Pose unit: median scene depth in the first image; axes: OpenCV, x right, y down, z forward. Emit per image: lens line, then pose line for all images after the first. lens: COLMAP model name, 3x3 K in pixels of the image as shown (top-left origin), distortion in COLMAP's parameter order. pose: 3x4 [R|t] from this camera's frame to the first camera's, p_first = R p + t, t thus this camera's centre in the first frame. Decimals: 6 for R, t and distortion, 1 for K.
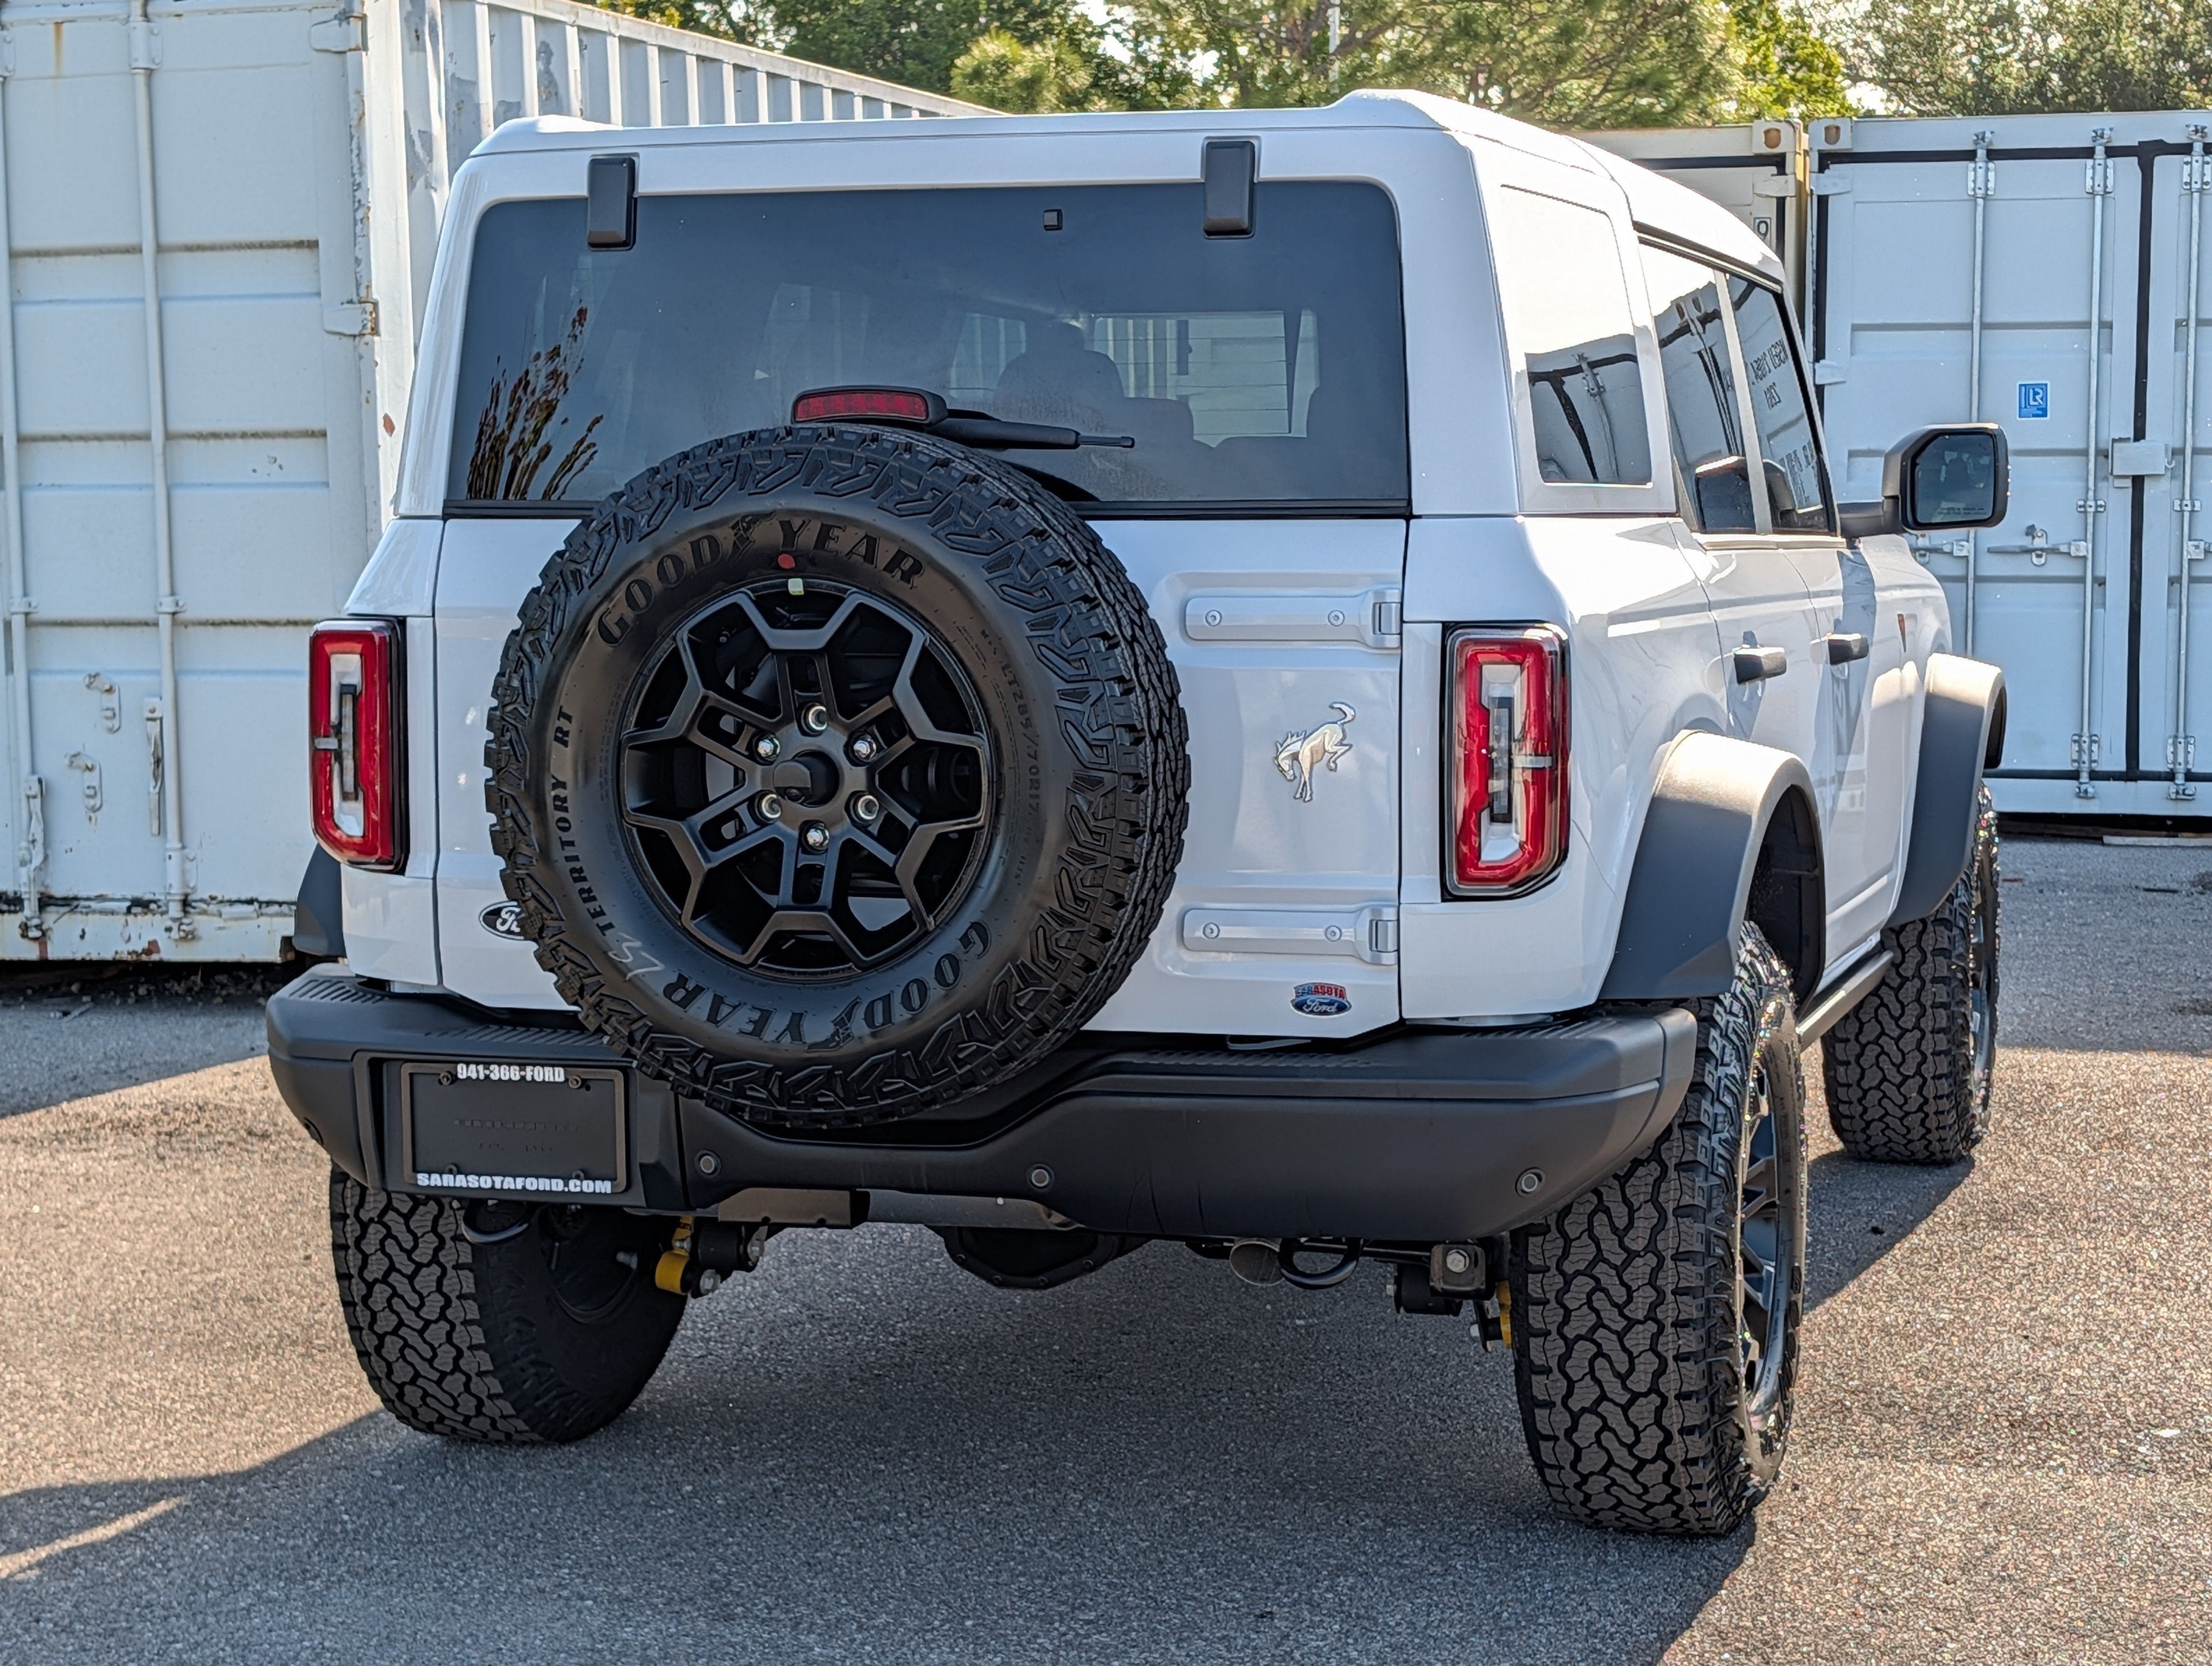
lens RADIAL K [[4128.5, 0, 1106.5], [0, 4128.5, 784.1], [0, 0, 1]] dist [0.247648, -1.198516]
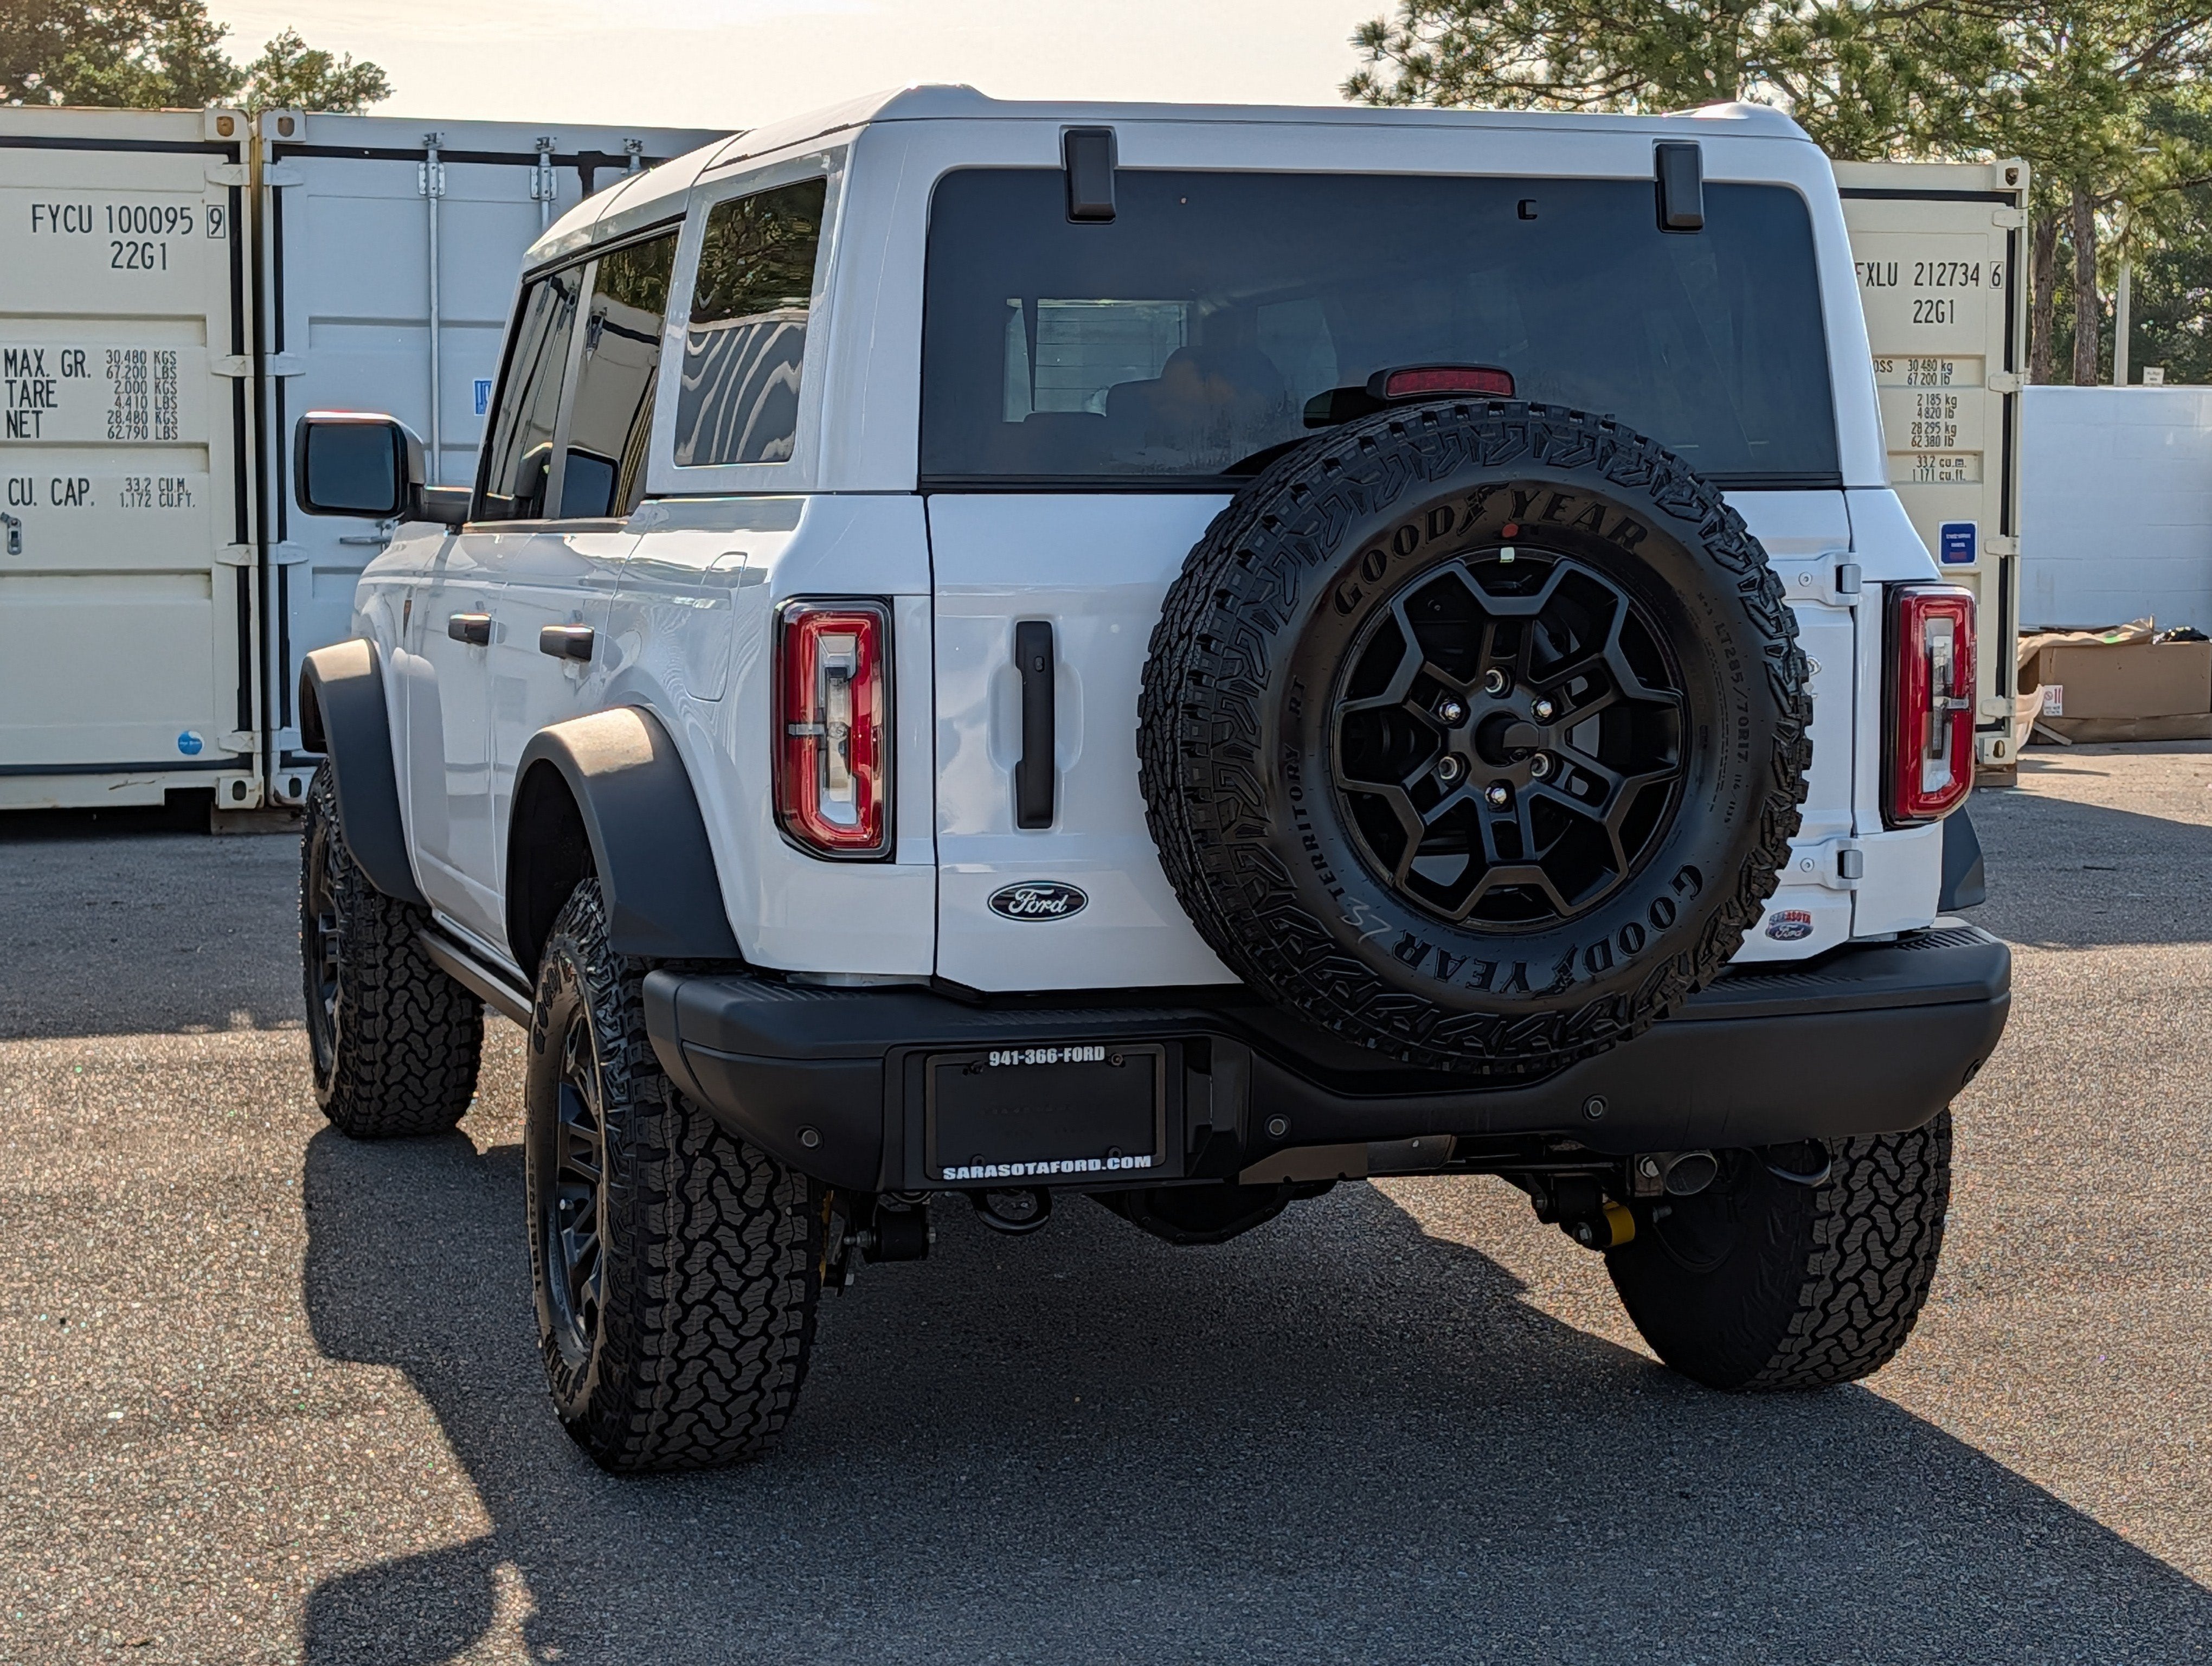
lens RADIAL K [[4131.6, 0, 1181.2], [0, 4131.6, 774.1], [0, 0, 1]] dist [0.244460, -1.290101]
pose [[0.810650, -0.039067, 0.584227, -0.699304], [0.040854, 0.999114, 0.010123, -0.005955], [-0.584104, 0.015661, 0.811527, 0.186914]]
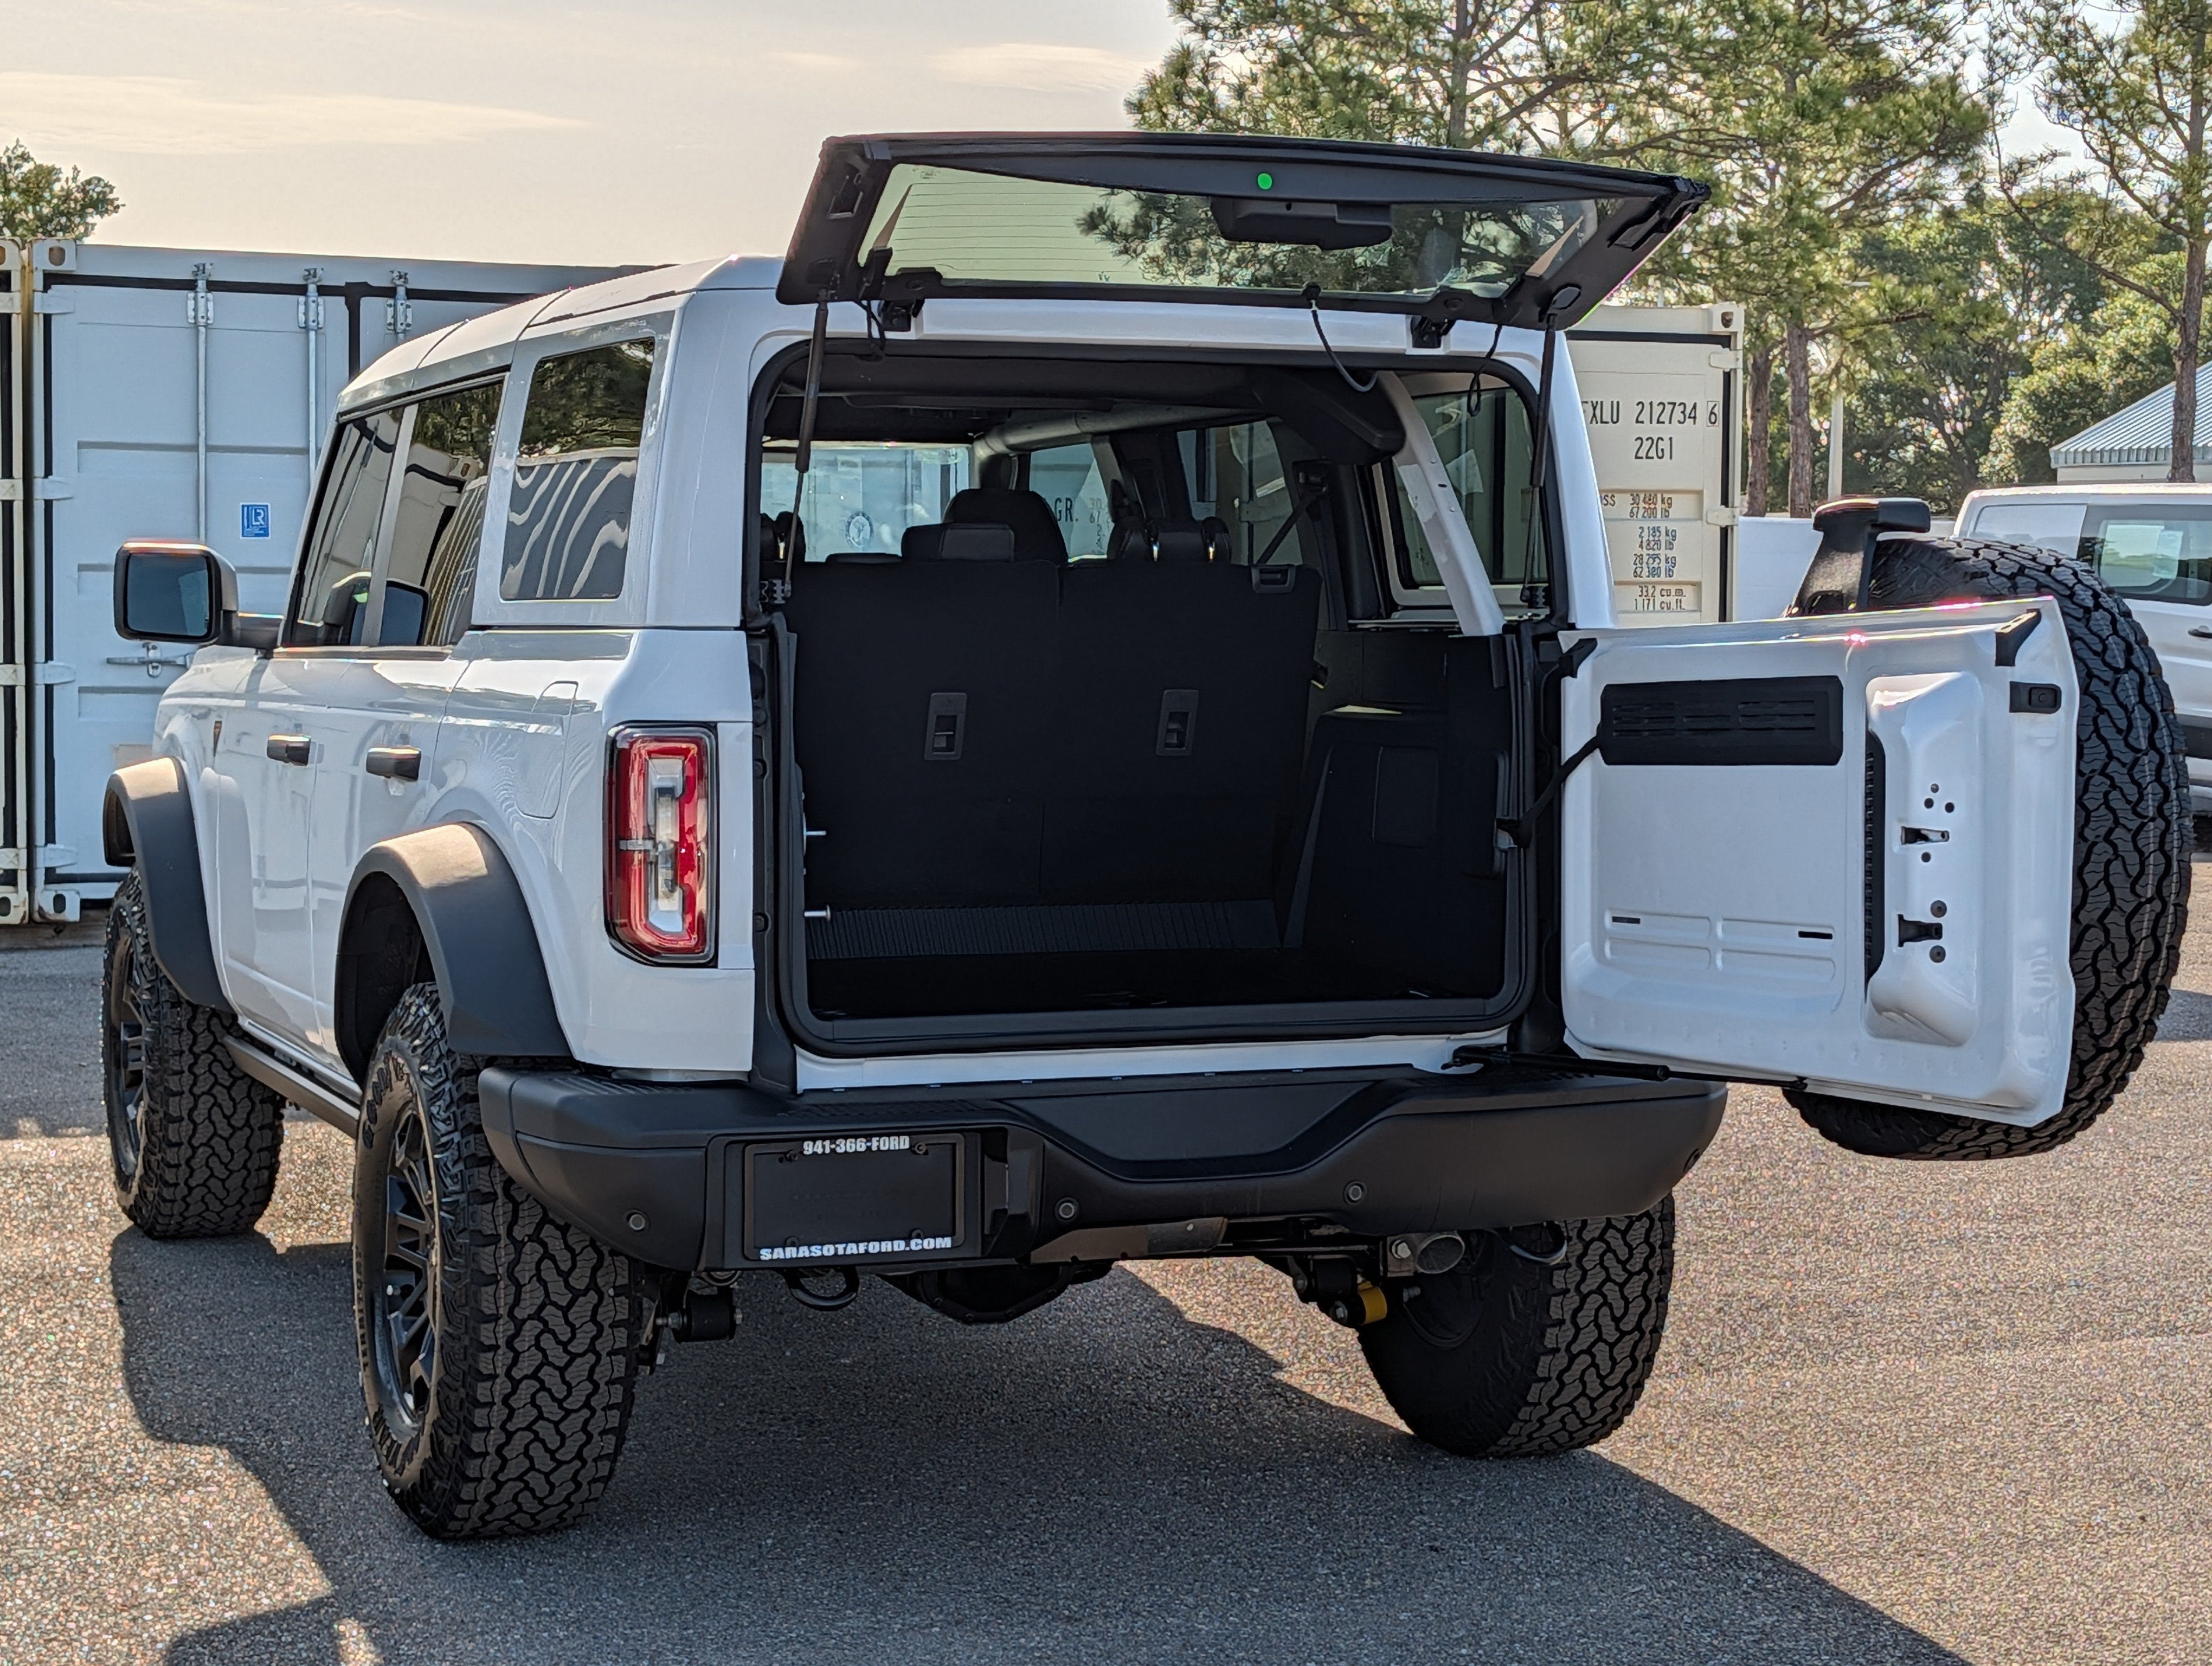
lens RADIAL K [[4131.6, 0, 1181.2], [0, 4131.6, 774.1], [0, 0, 1]] dist [0.244460, -1.290101]
pose [[0.770844, -0.020107, 0.636707, -0.770666], [0.039167, 0.999107, -0.015868, -0.006010], [-0.635819, 0.037169, 0.770943, 0.119364]]
